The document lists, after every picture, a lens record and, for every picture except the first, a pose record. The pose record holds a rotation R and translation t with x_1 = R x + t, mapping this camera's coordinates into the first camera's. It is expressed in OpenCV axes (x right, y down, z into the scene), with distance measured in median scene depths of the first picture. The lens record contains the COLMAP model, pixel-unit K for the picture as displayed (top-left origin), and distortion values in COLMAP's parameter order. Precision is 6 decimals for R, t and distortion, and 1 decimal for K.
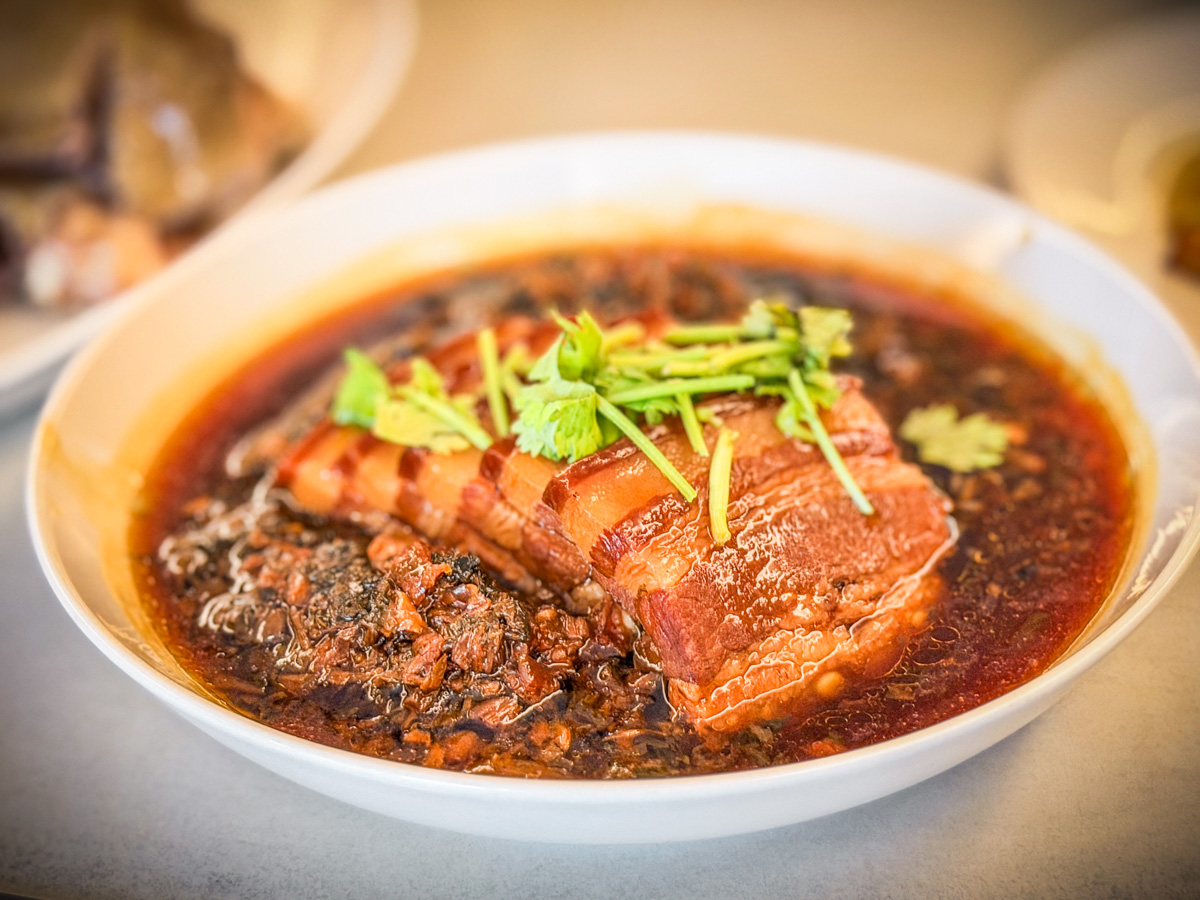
lens RADIAL K [[2602.0, 0, 600.0], [0, 2602.0, 450.0], [0, 0, 1]] dist [0.031681, 0.120113]
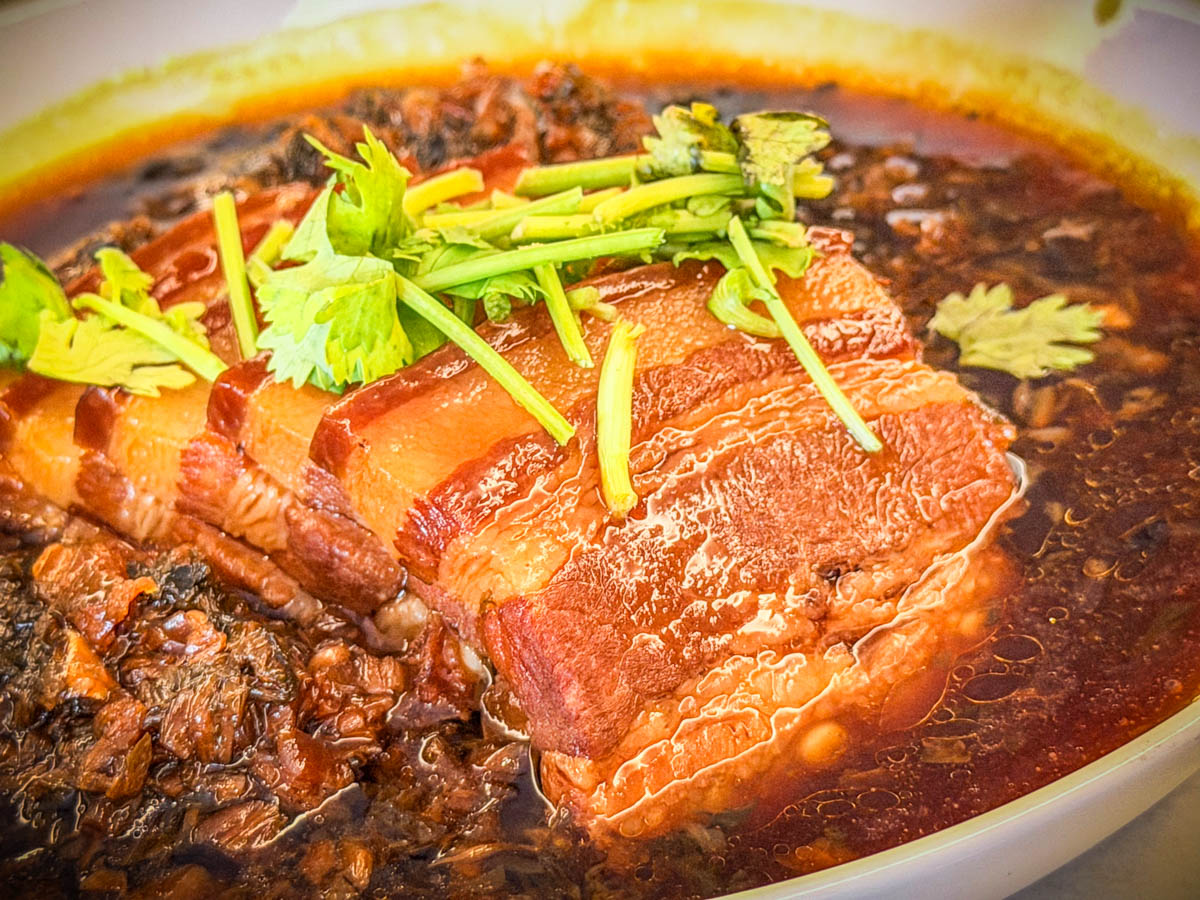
lens RADIAL K [[3436.7, 0, 600.0], [0, 3436.7, 450.0], [0, 0, 1]] dist [0.064493, 0.342726]
pose [[0.998119, -0.059701, 0.013906, 0.031538], [0.059832, 0.998165, -0.009268, 0.028233], [-0.013327, 0.010082, 0.999860, 0.234024]]
